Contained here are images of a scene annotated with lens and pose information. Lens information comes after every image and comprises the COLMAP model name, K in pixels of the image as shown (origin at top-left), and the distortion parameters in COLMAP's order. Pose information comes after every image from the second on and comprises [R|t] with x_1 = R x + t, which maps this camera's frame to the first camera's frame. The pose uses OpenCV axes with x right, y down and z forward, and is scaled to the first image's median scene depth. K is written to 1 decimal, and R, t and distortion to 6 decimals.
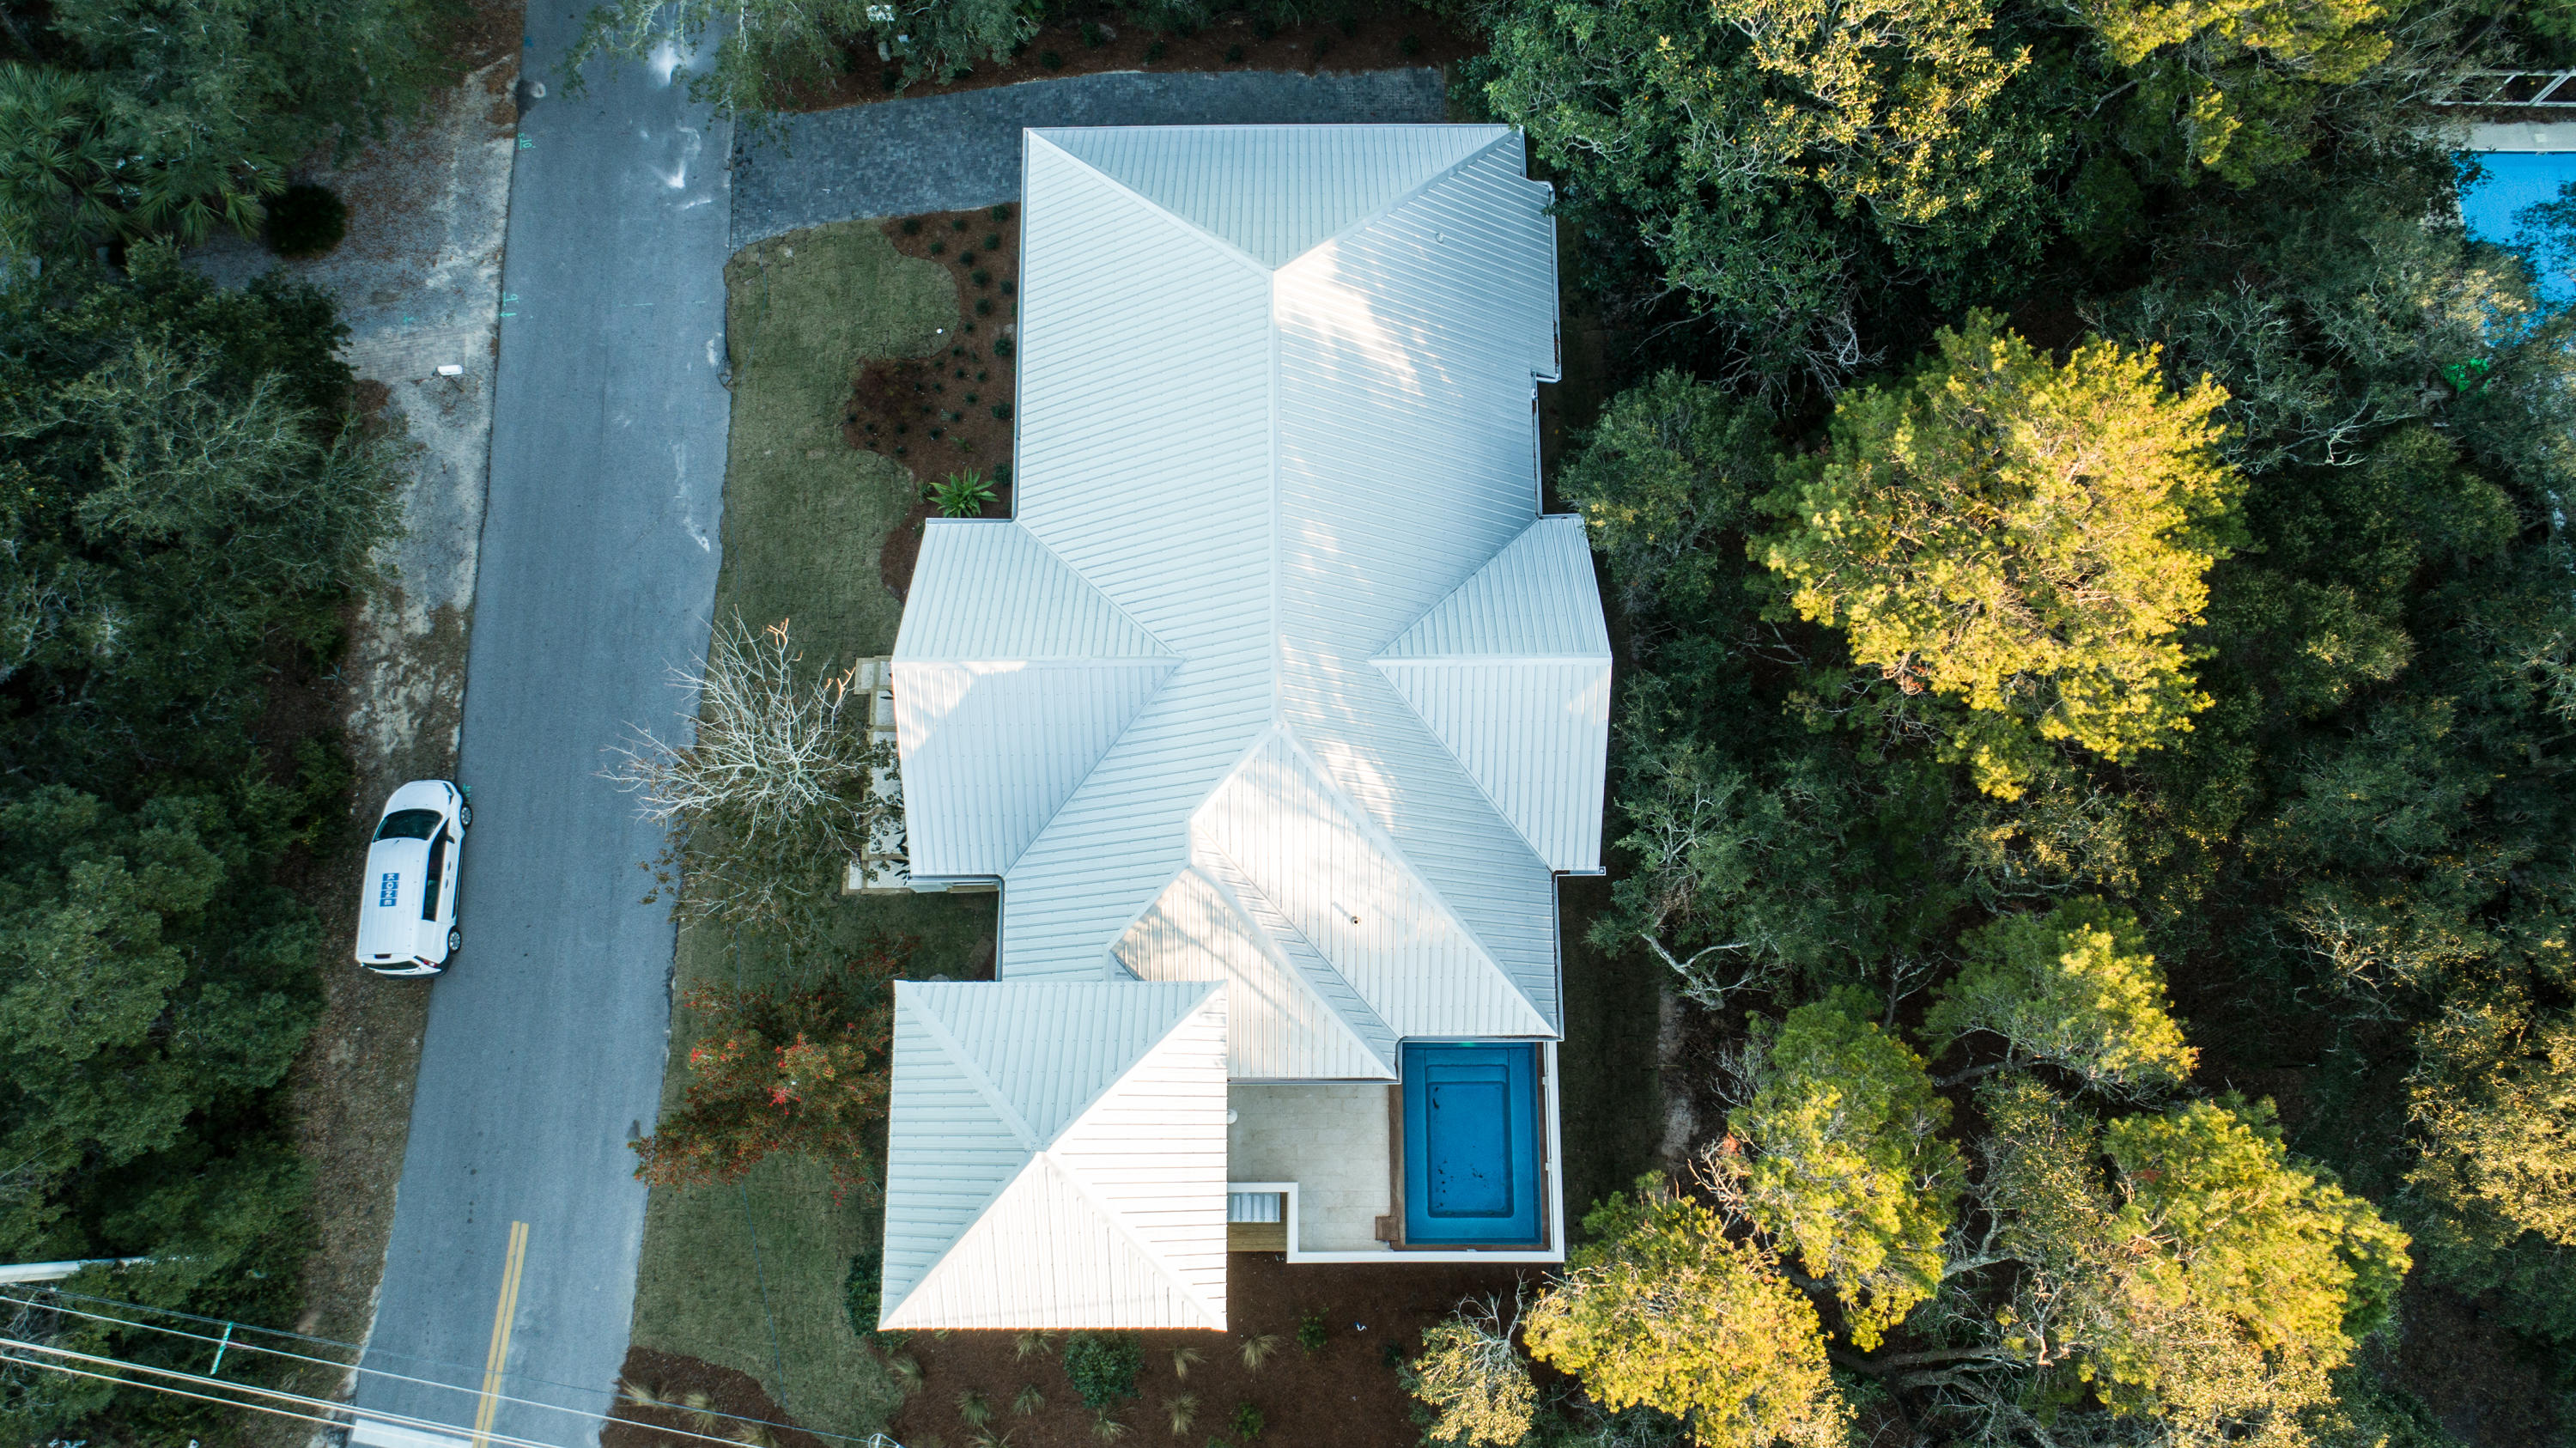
lens RADIAL K [[1766.9, 0, 1283.4], [0, 1766.9, 730.2], [0, 0, 1]] dist [-0.015464, 0.002348]
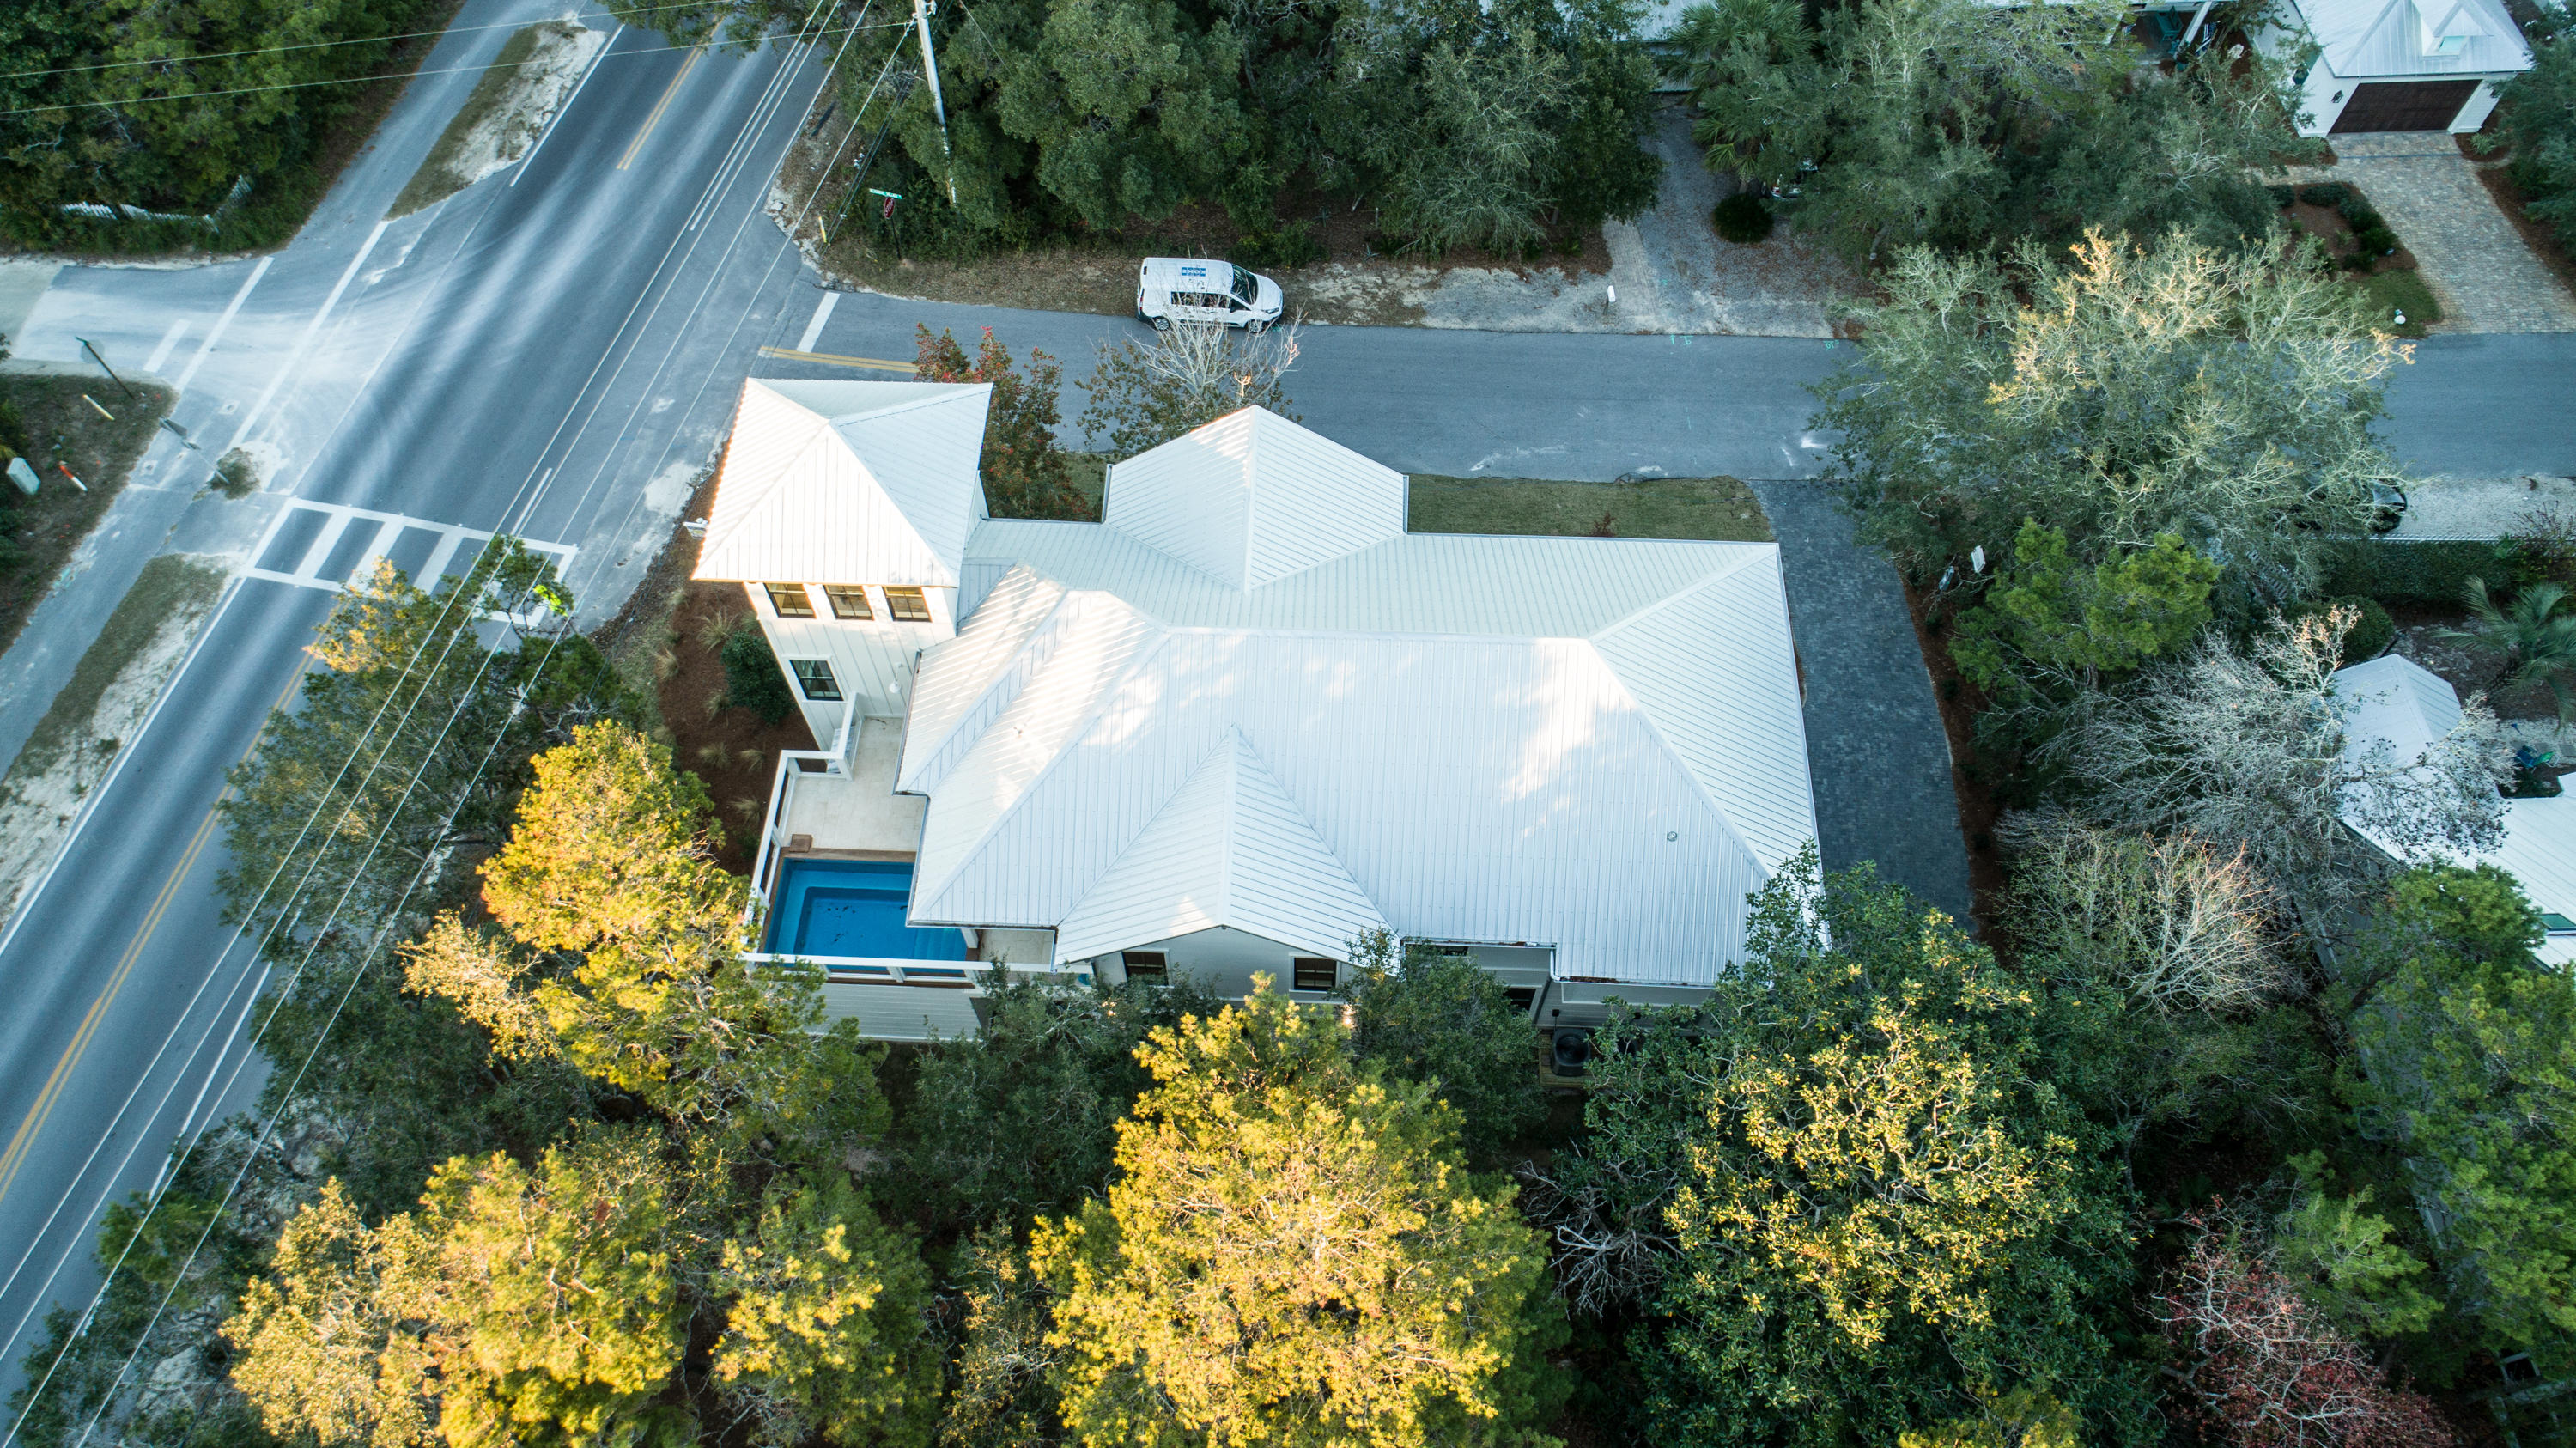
lens RADIAL K [[1735.1, 0, 1285.8], [0, 1735.1, 718.0], [0, 0, 1]] dist [-0.013682, 0.002221]
pose [[-0.043804, 0.858121, -0.511576, 0.488700], [-0.970719, 0.084502, 0.224862, -0.257563], [0.236188, 0.506447, 0.829293, 0.067973]]
